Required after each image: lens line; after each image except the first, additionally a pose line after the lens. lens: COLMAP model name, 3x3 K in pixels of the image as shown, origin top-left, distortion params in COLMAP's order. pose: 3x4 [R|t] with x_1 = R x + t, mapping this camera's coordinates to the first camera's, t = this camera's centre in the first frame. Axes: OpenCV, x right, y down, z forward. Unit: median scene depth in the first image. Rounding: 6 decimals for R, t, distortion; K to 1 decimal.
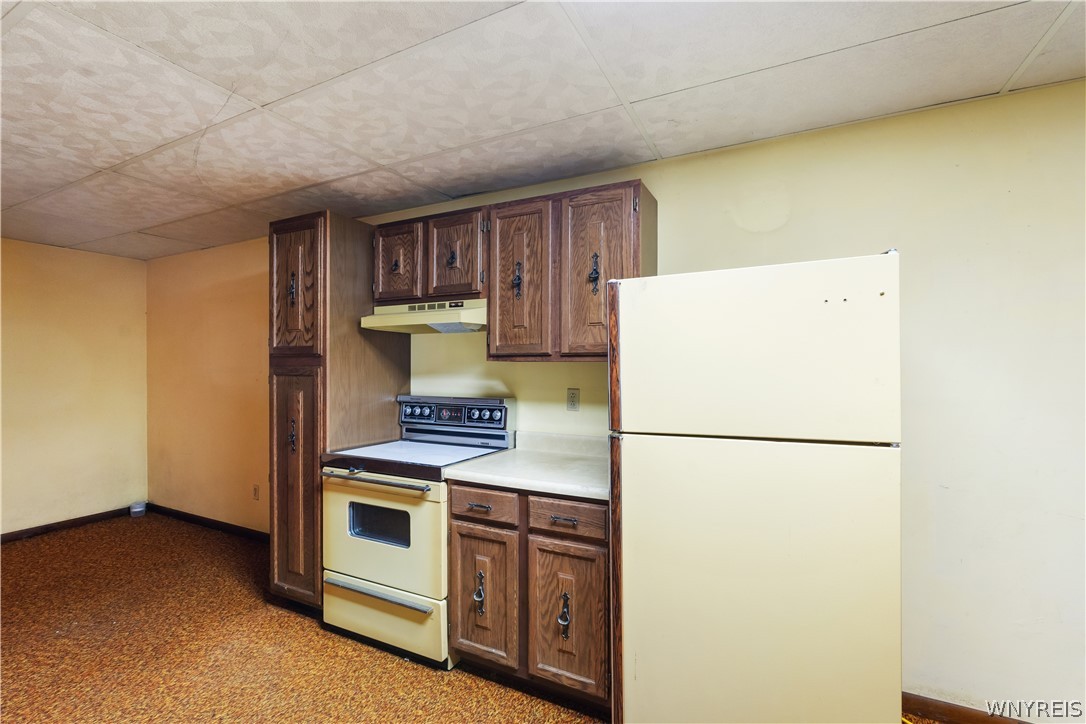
lens RADIAL K [[482.8, 0, 544.1], [0, 482.8, 371.4], [0, 0, 1]] dist [-0.004700, 0.000594]
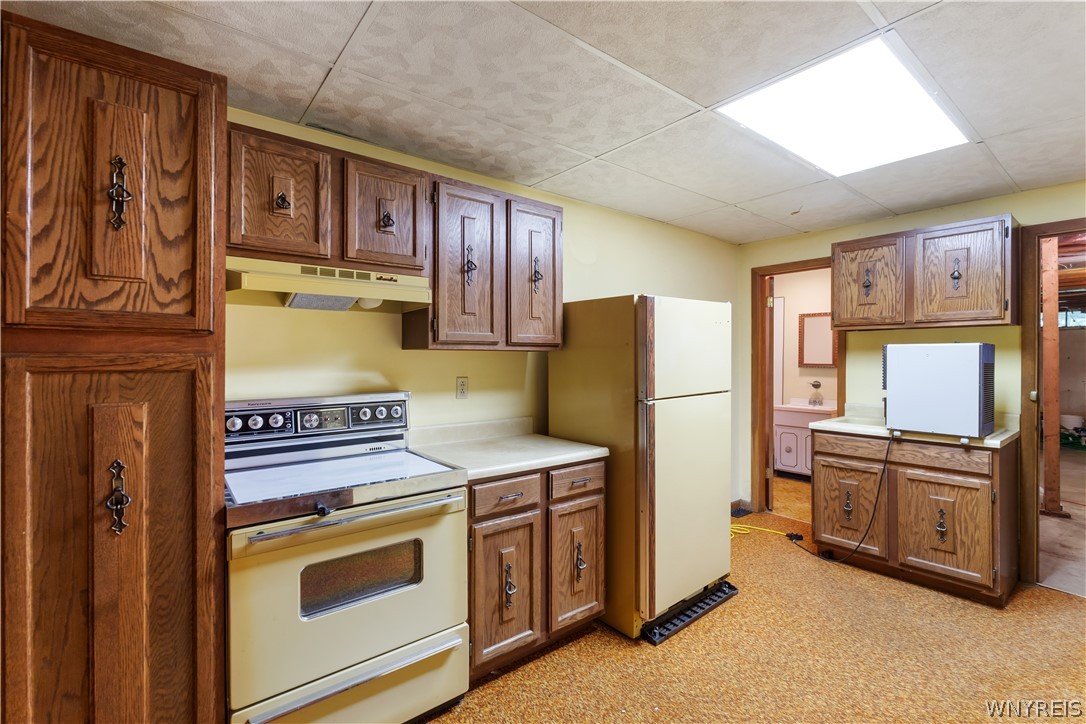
lens RADIAL K [[482.8, 0, 541.3], [0, 482.8, 359.9], [0, 0, 1]] dist [-0.004700, 0.000594]
pose [[0.418578, -0.005126, 0.908166, -0.855485], [0.011269, 0.999936, 0.000450, 0.001080], [-0.908111, 0.010046, 0.418610, 0.454641]]
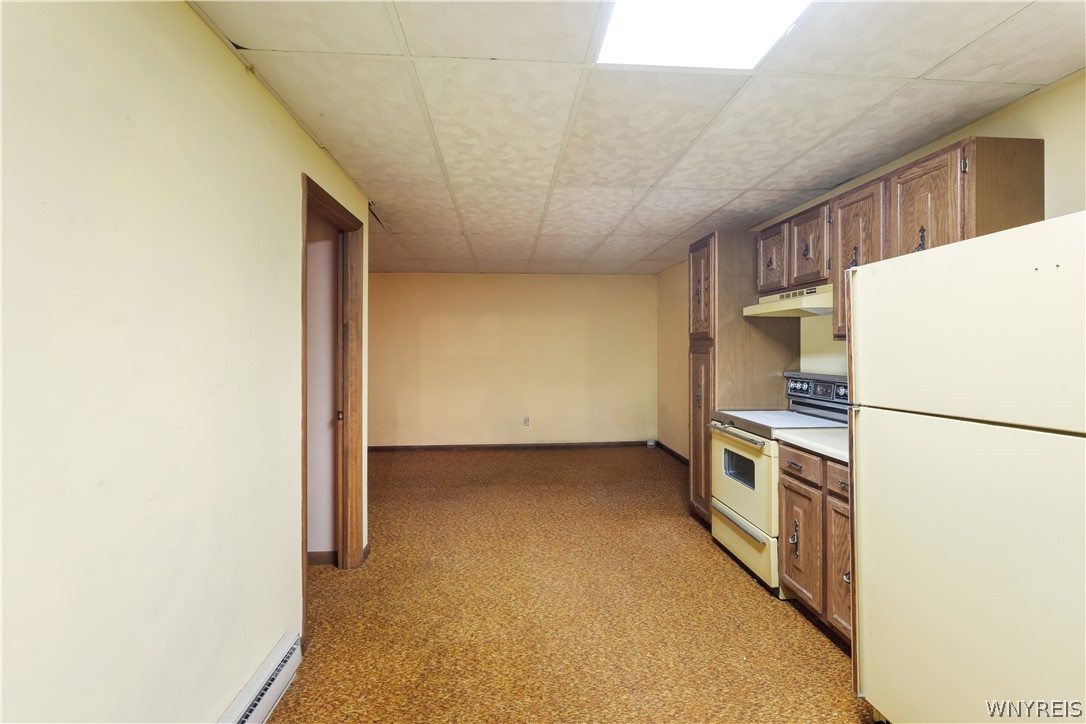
lens RADIAL K [[482.8, 0, 532.7], [0, 482.8, 347.4], [0, 0, 1]] dist [-0.004700, 0.000594]
pose [[0.506928, -0.003069, -0.861983, 0.482638], [-0.005629, 0.999961, -0.006871, 0.004117], [0.861970, 0.008335, 0.506891, -0.133241]]
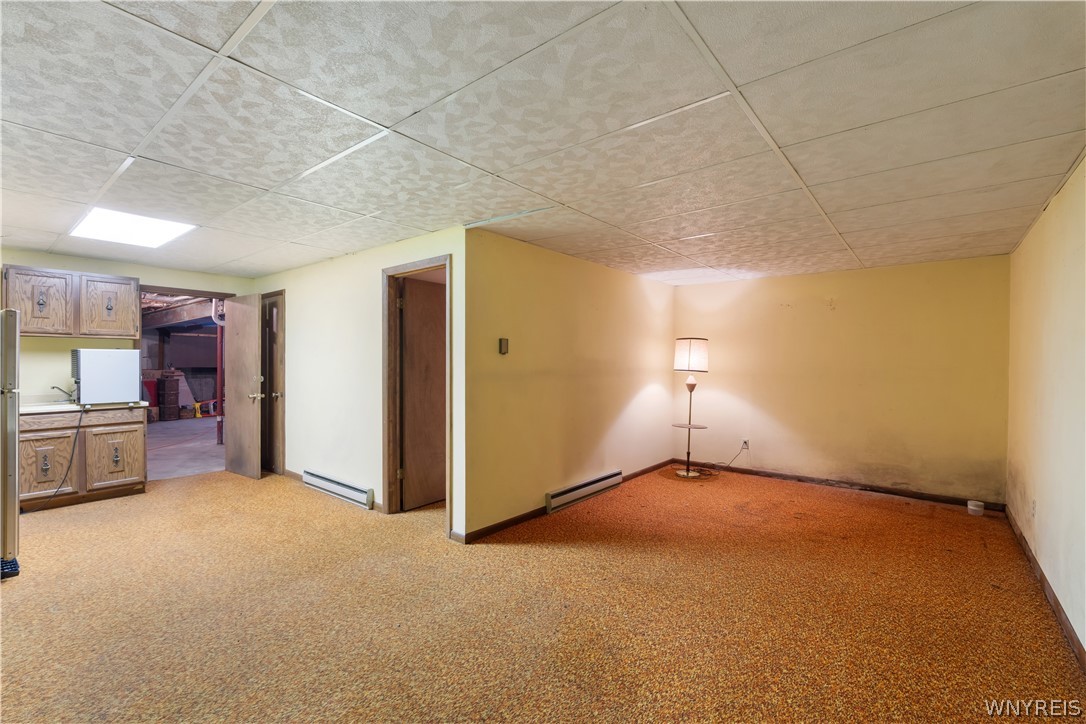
lens RADIAL K [[482.8, 0, 542.5], [0, 482.8, 357.2], [0, 0, 1]] dist [-0.004700, 0.000594]
pose [[-0.976513, -0.003097, 0.215437, -1.506369], [-0.002114, 0.999986, 0.004793, -0.007575], [-0.215449, 0.004225, -0.976506, 1.588869]]
